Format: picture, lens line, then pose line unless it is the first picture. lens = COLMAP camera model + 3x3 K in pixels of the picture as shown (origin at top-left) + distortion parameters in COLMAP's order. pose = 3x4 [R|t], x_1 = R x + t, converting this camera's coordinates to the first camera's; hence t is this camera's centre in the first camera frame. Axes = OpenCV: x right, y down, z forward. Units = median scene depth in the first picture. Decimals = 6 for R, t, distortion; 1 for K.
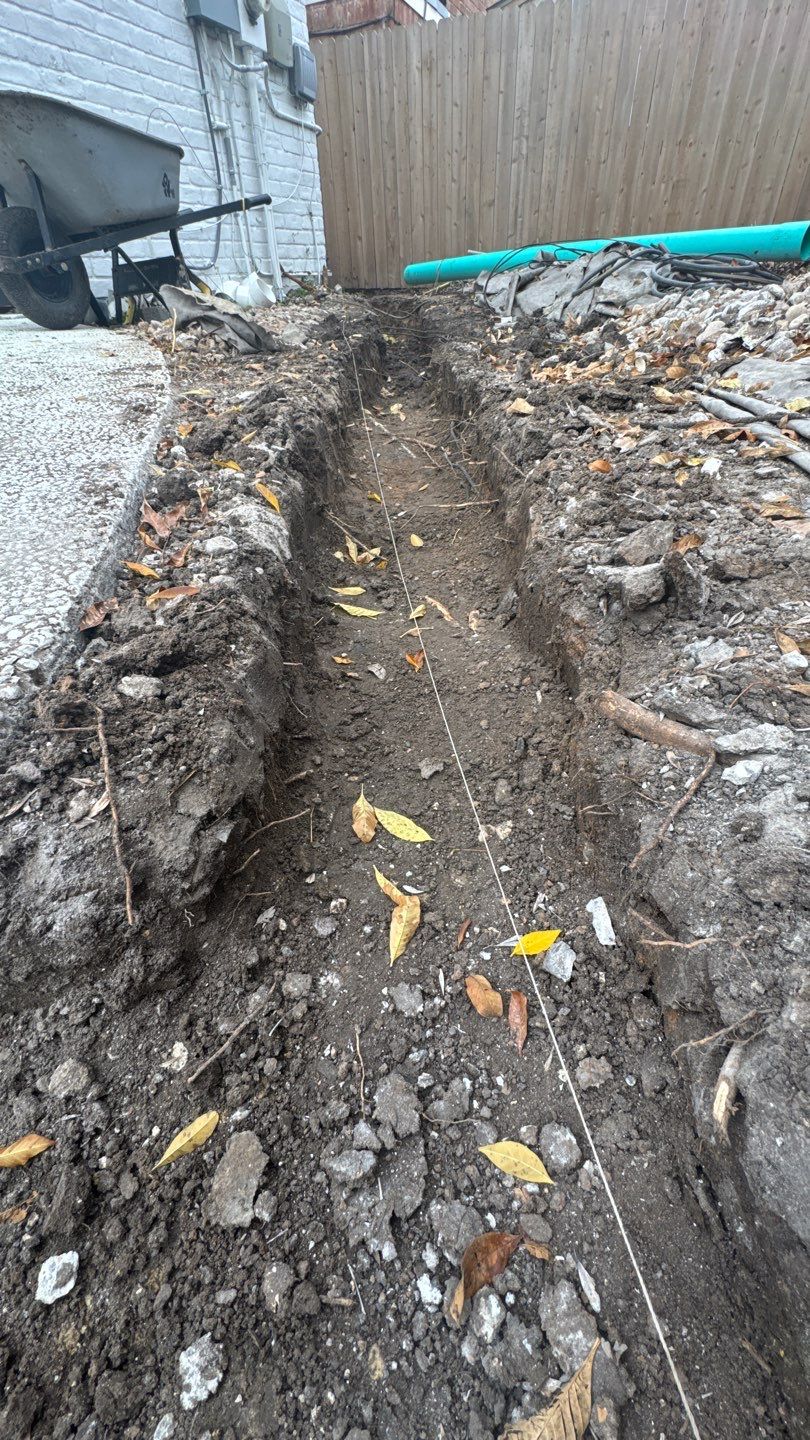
lens RADIAL K [[574.8, 0, 408.4], [0, 574.8, 718.4], [0, 0, 1]] dist [-0.003607, 0.000309]
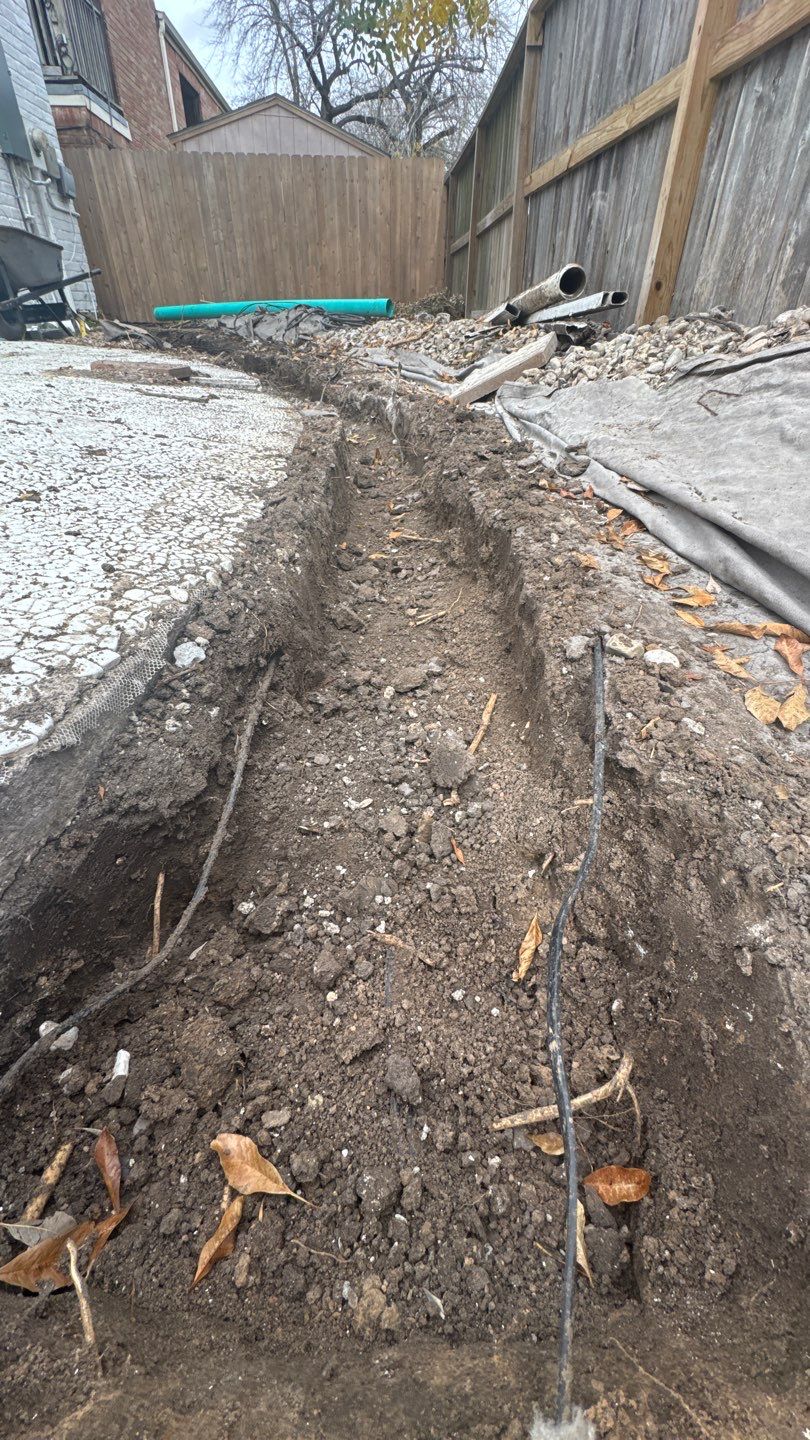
lens RADIAL K [[574.8, 0, 404.3], [0, 574.8, 720.6], [0, 0, 1]] dist [-0.003607, 0.000309]
pose [[0.901932, -0.224130, 0.369168, -0.299036], [0.238842, 0.971040, 0.006012, 0.522533], [-0.359824, 0.082750, 0.929343, -0.697907]]
